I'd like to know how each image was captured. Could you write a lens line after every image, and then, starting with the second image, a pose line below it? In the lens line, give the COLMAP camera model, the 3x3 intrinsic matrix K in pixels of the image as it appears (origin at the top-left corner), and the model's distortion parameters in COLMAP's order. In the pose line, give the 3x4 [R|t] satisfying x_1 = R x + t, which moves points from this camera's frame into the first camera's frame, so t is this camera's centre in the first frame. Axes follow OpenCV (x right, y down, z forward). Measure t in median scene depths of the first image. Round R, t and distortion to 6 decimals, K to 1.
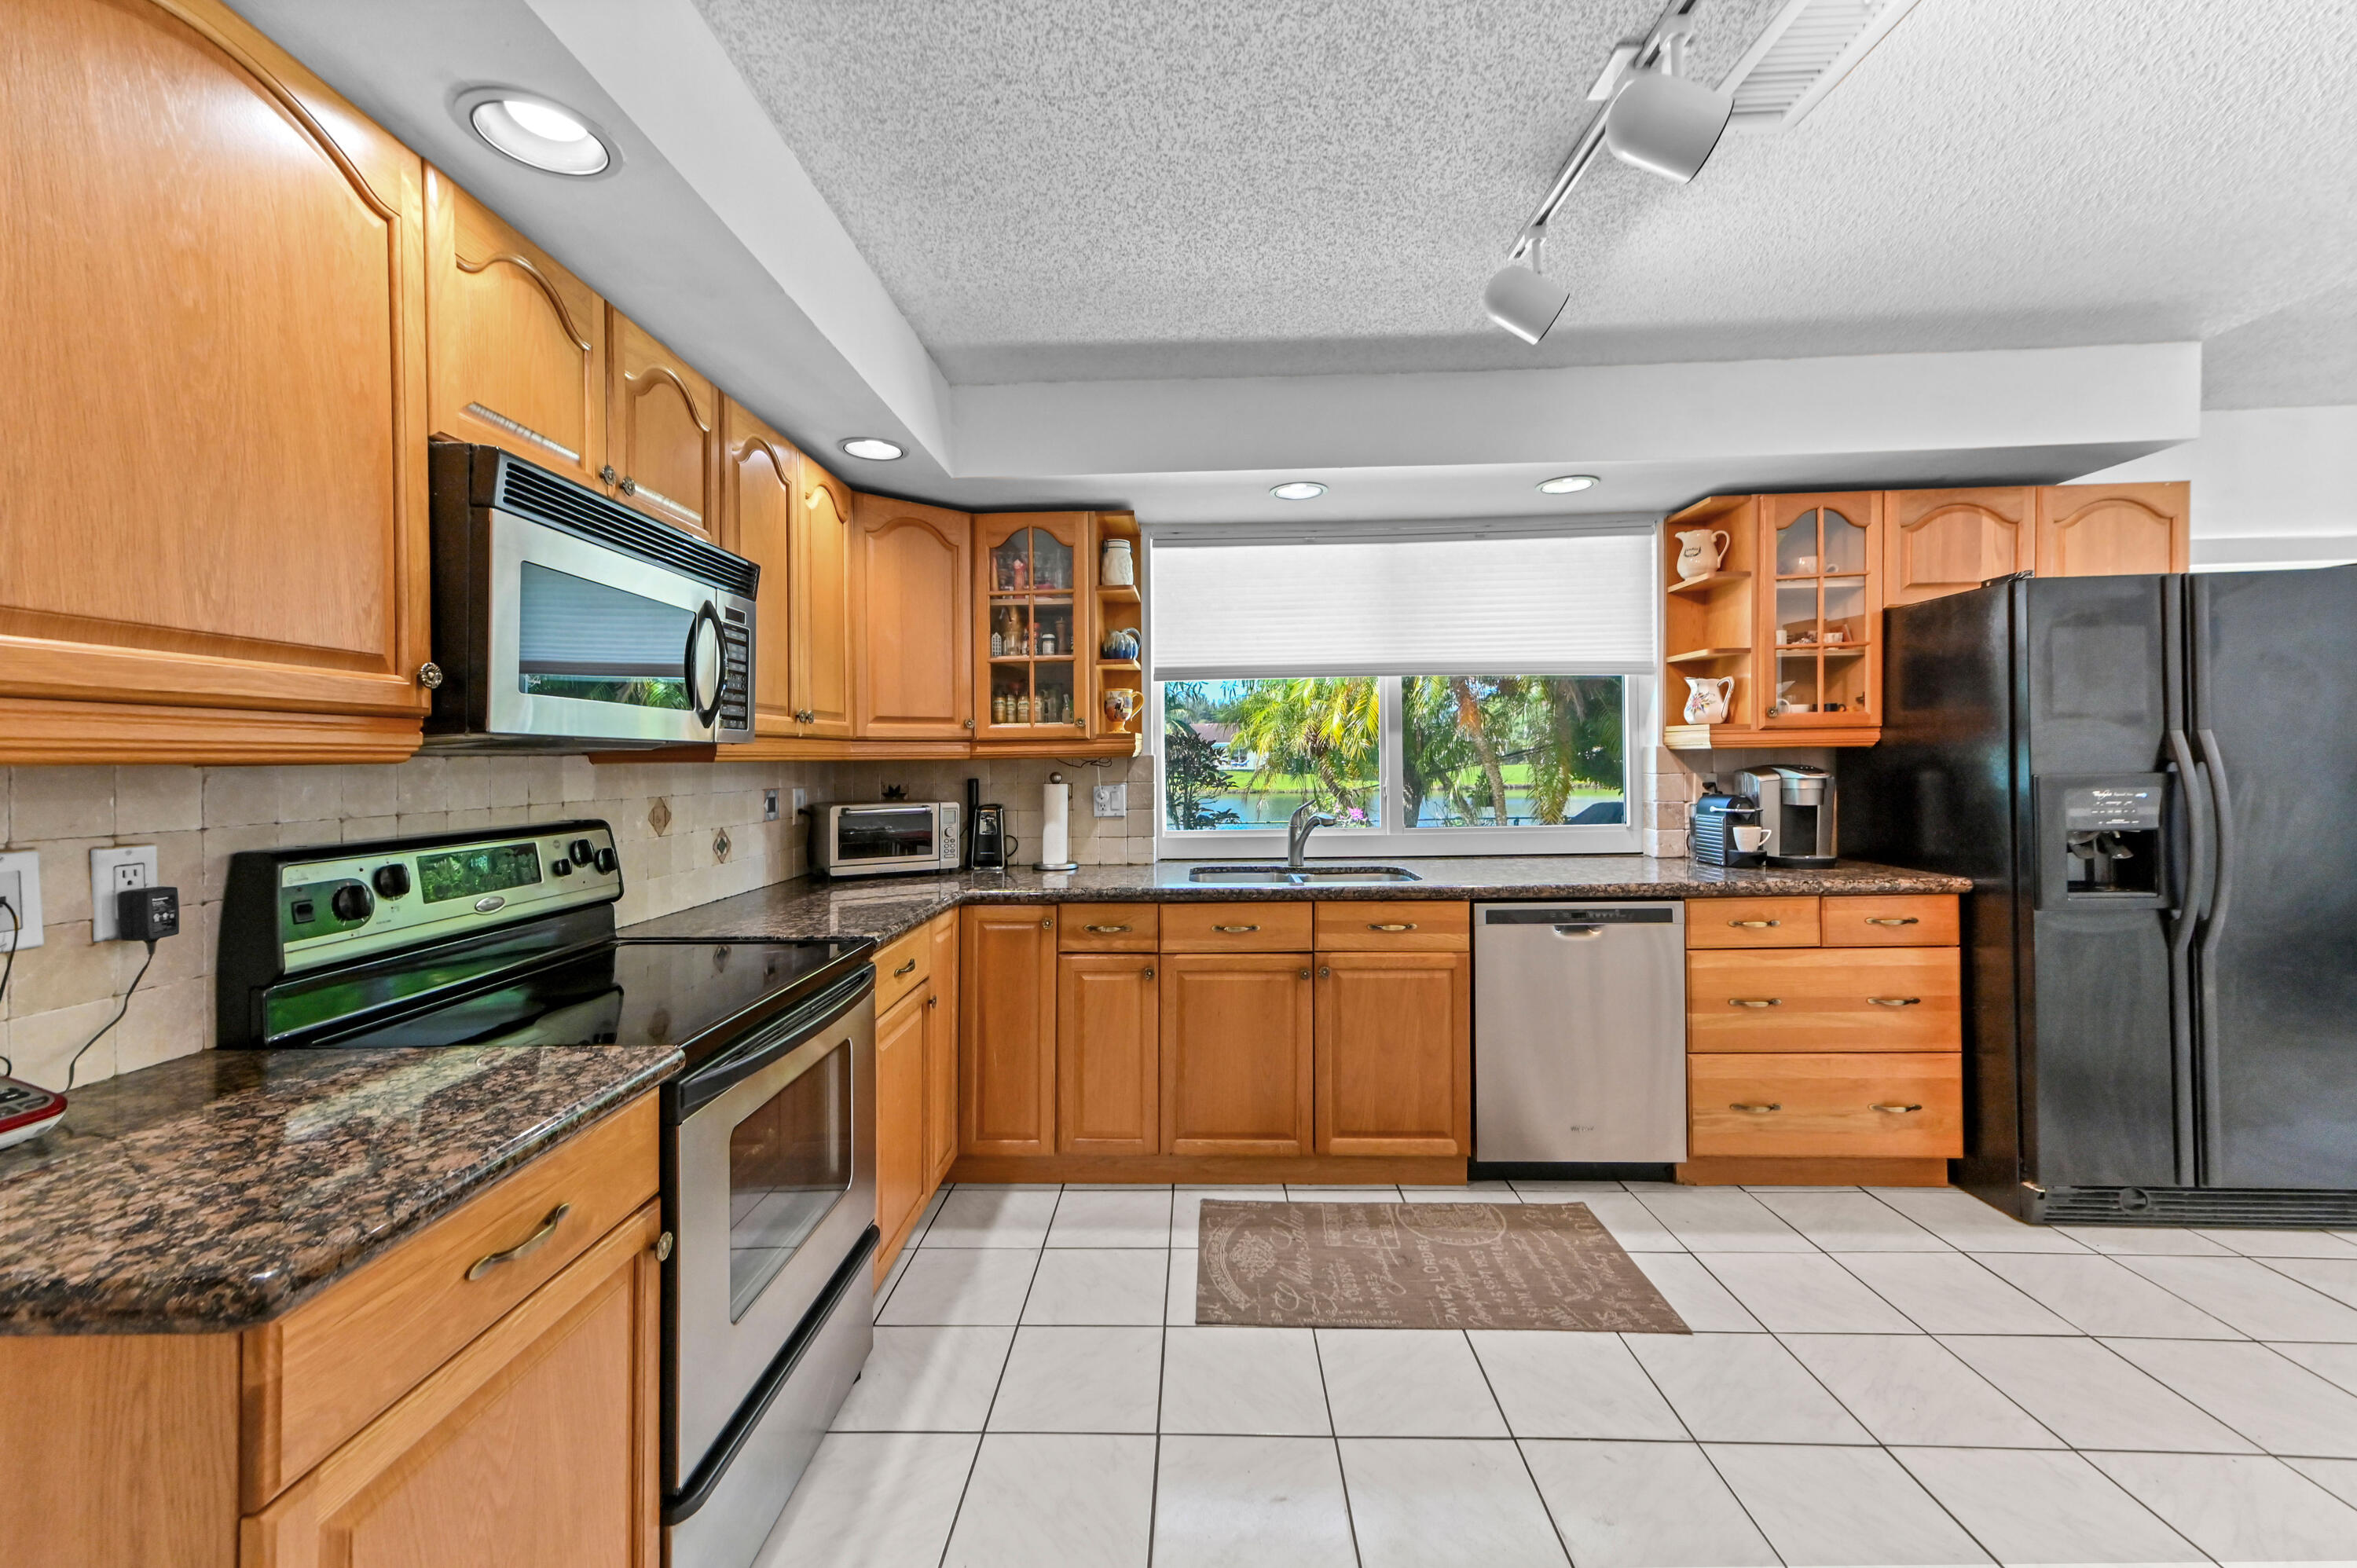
lens RADIAL K [[926.9, 0, 1174.7], [0, 926.9, 752.2], [0, 0, 1]] dist [-0.000649, 0.000075]
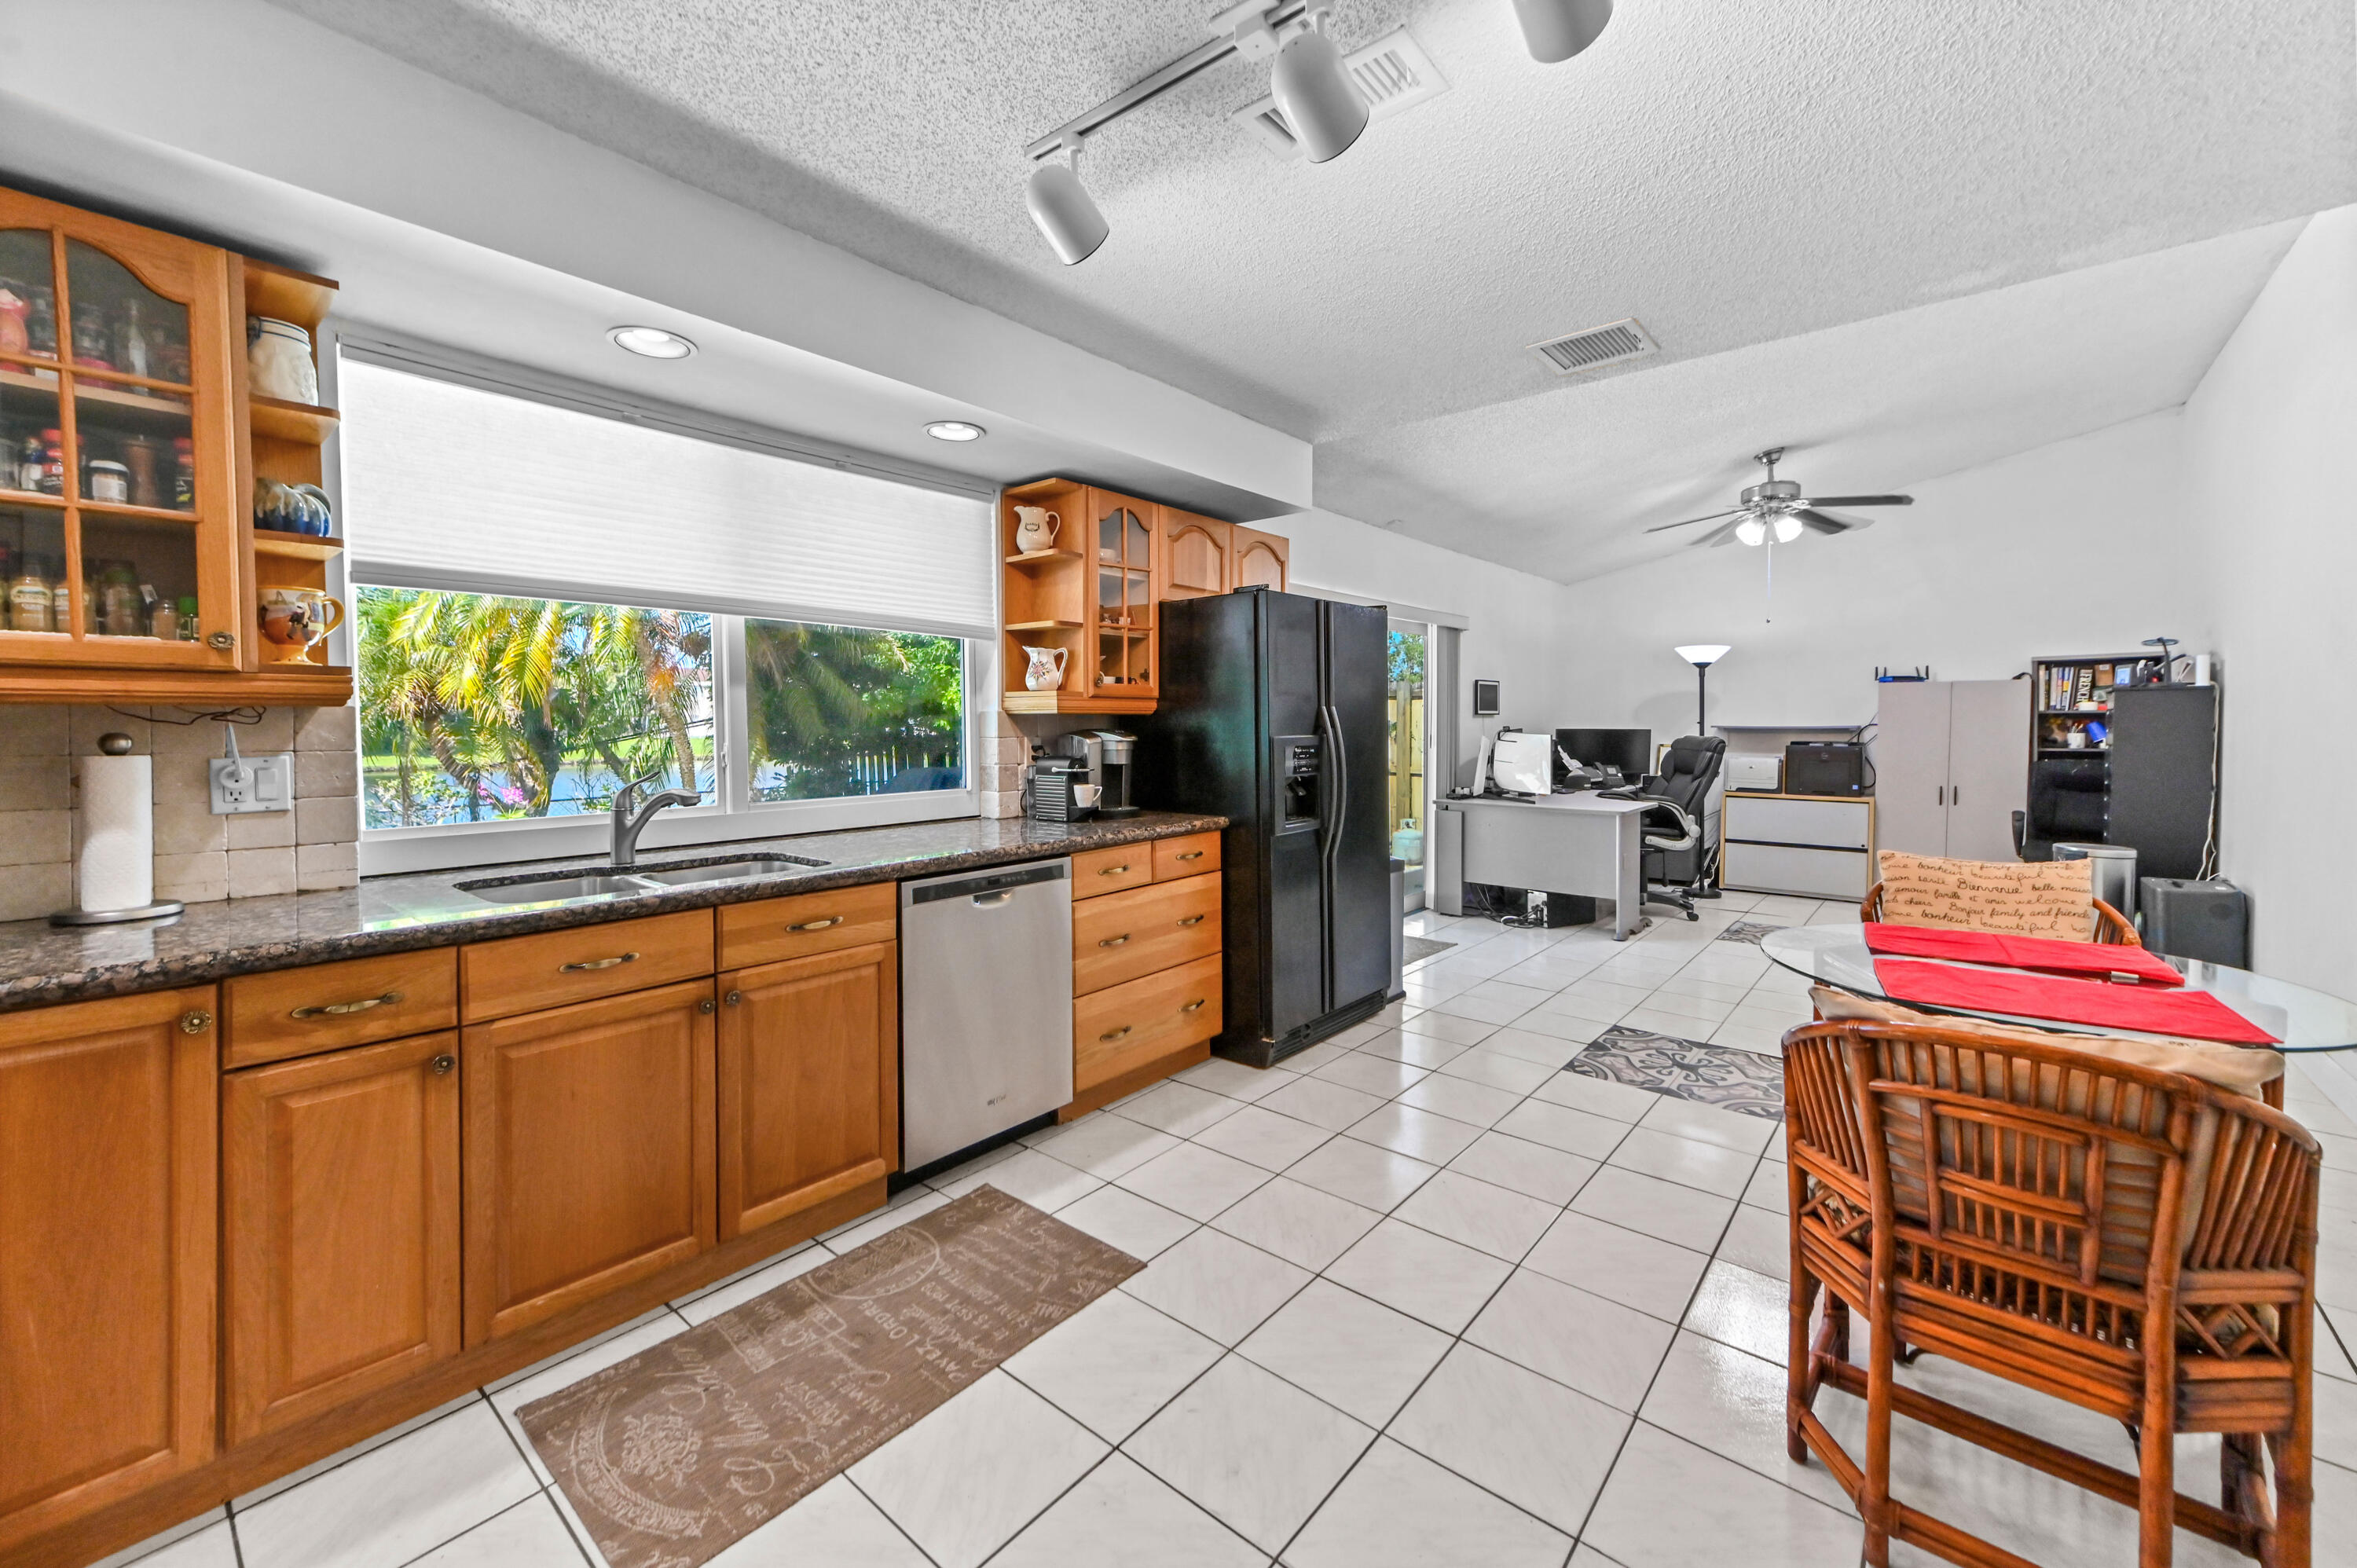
lens RADIAL K [[930.5, 0, 1178.5], [0, 930.5, 746.1], [0, 0, 1]] dist [0.001819, 0.000436]
pose [[0.615997, -0.006010, 0.787726, -0.198609], [-0.011198, 0.999803, 0.016384, 0.015846], [-0.787669, -0.018913, 0.615808, 0.241338]]
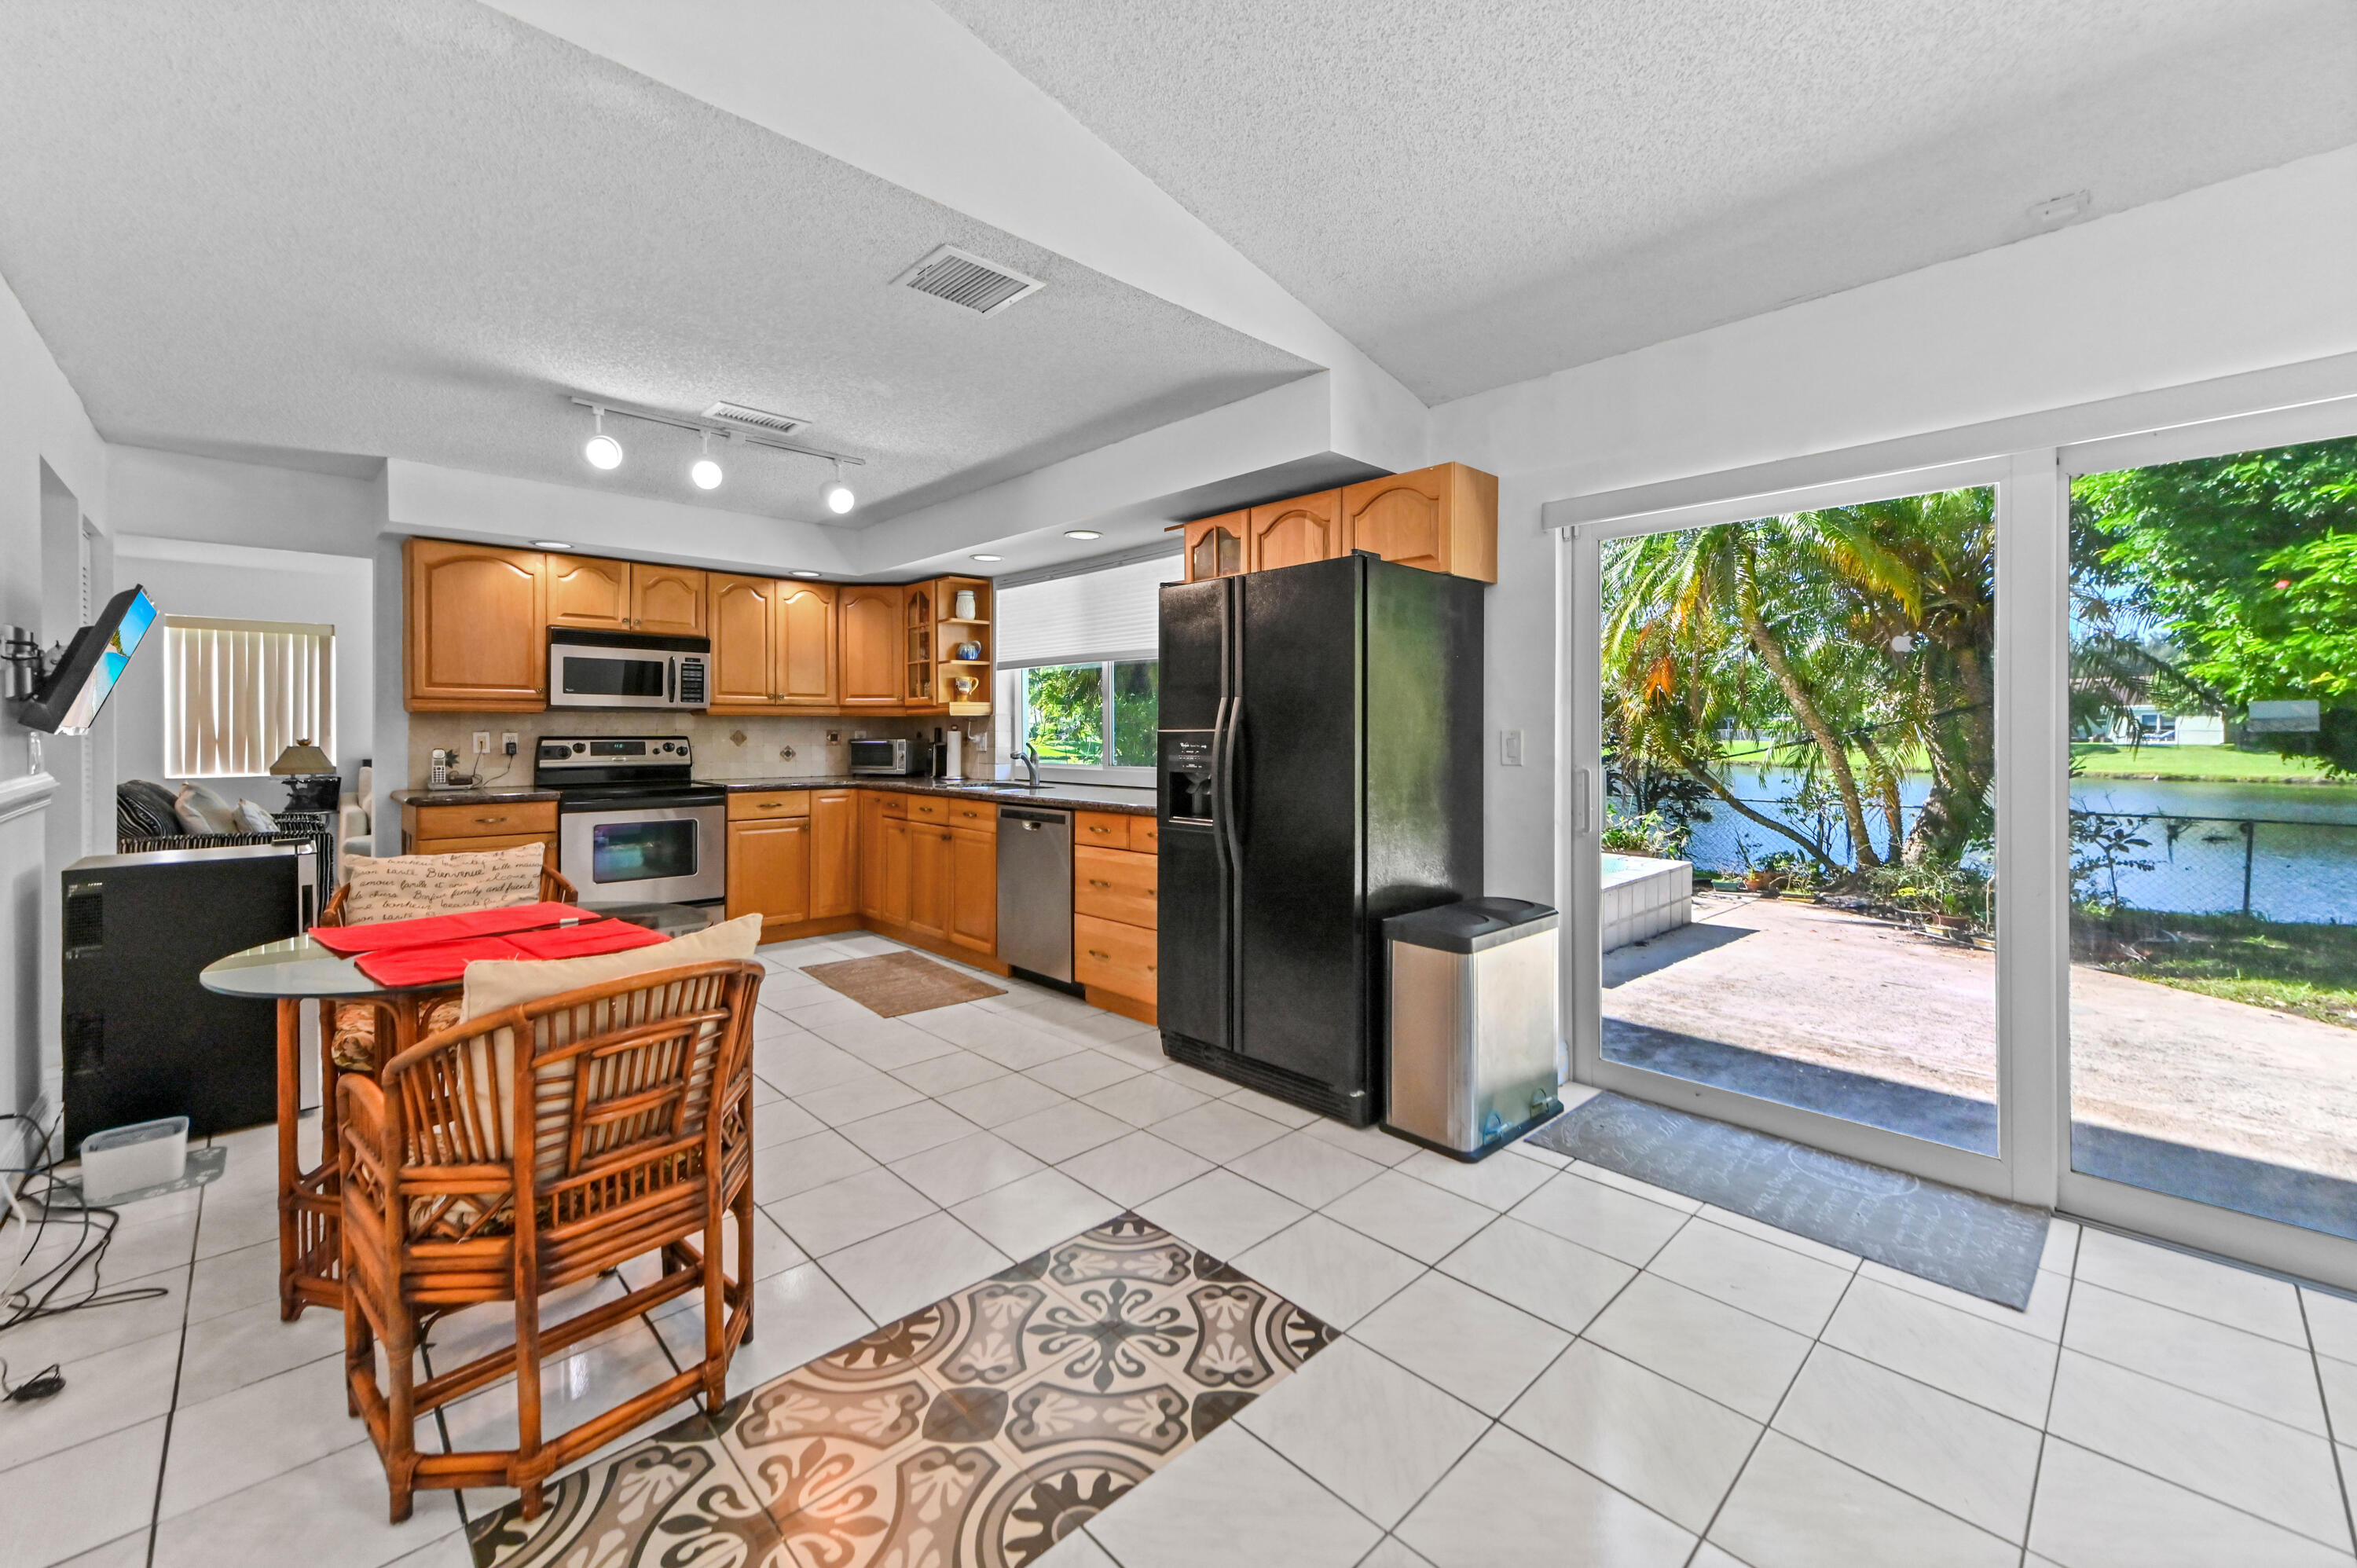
lens RADIAL K [[961.4, 0, 1205.9], [0, 961.4, 729.0], [0, 0, 1]] dist [0.001780, 0.000259]
pose [[0.726520, 0.014903, -0.686984, 1.709524], [-0.007446, 0.999877, 0.013815, 0.001021], [0.687105, -0.004922, 0.726541, 0.002185]]
